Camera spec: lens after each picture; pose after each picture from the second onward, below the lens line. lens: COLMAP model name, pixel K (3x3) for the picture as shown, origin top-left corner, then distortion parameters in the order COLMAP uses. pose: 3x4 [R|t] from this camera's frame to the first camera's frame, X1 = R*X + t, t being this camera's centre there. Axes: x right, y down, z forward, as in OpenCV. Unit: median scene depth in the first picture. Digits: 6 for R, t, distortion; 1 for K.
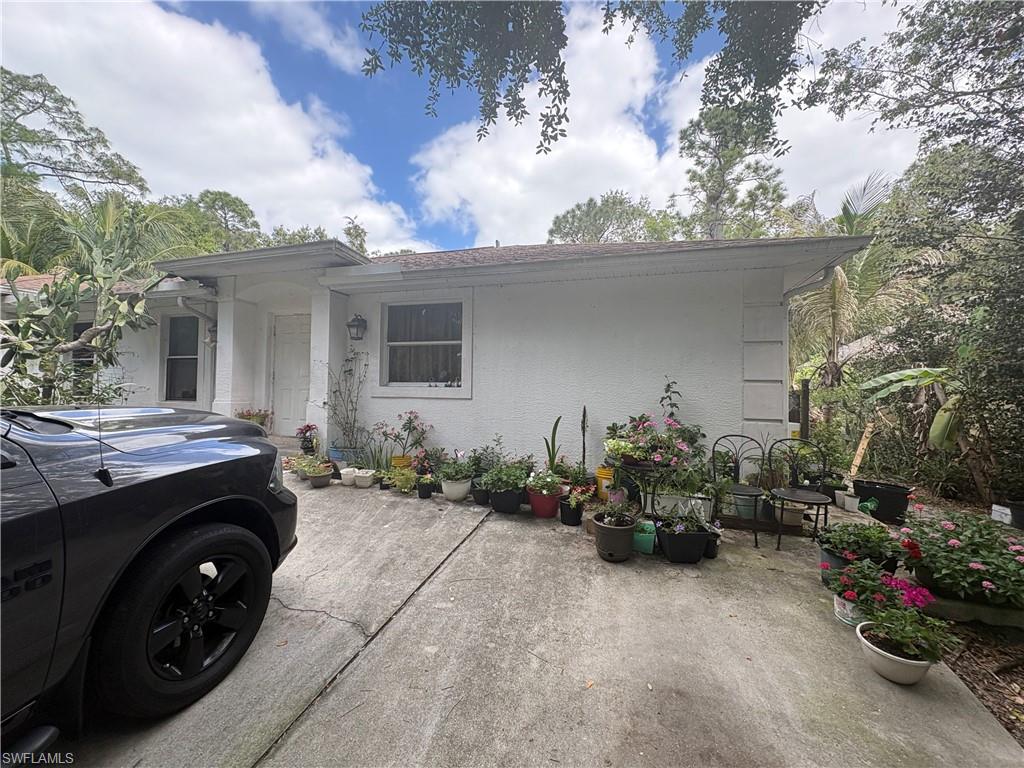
lens RADIAL K [[406.2, 0, 515.5], [0, 406.2, 386.9], [0, 0, 1]] dist [-0.000354, -0.000112]
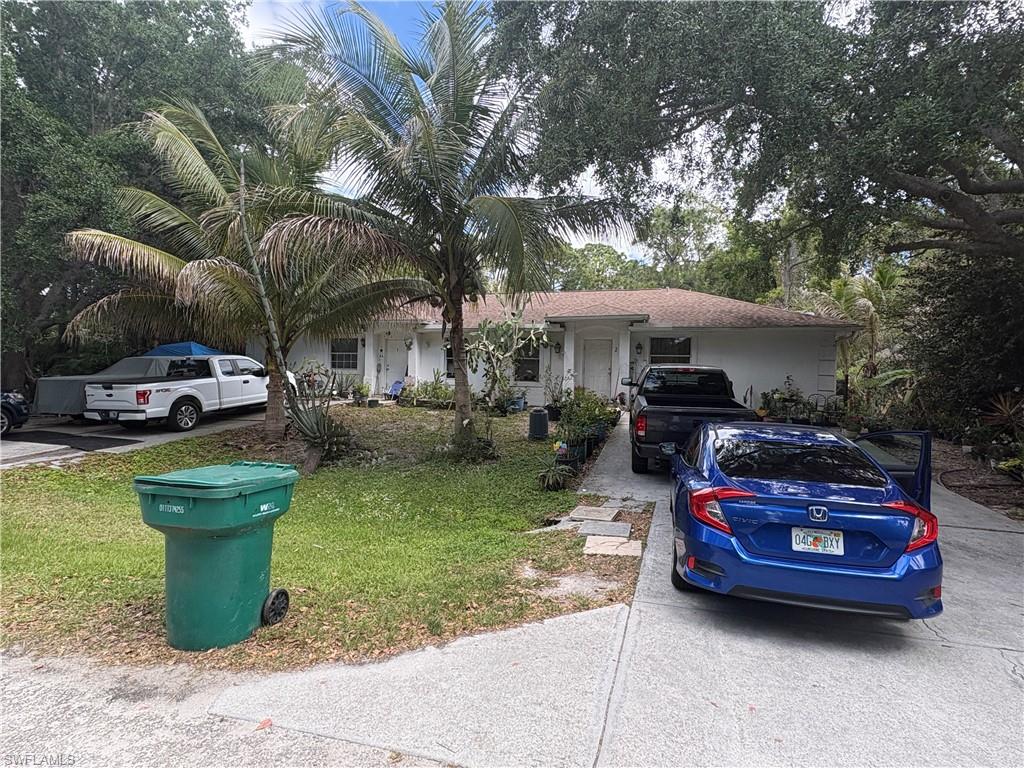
lens RADIAL K [[529.9, 0, 509.7], [0, 529.9, 381.9], [0, 0, 1]] dist [0.002860, 0.000161]
pose [[0.999933, 0.011324, 0.002594, -1.078710], [-0.011374, 0.999728, 0.020372, -0.016118], [-0.002363, -0.020400, 0.999789, -1.806347]]
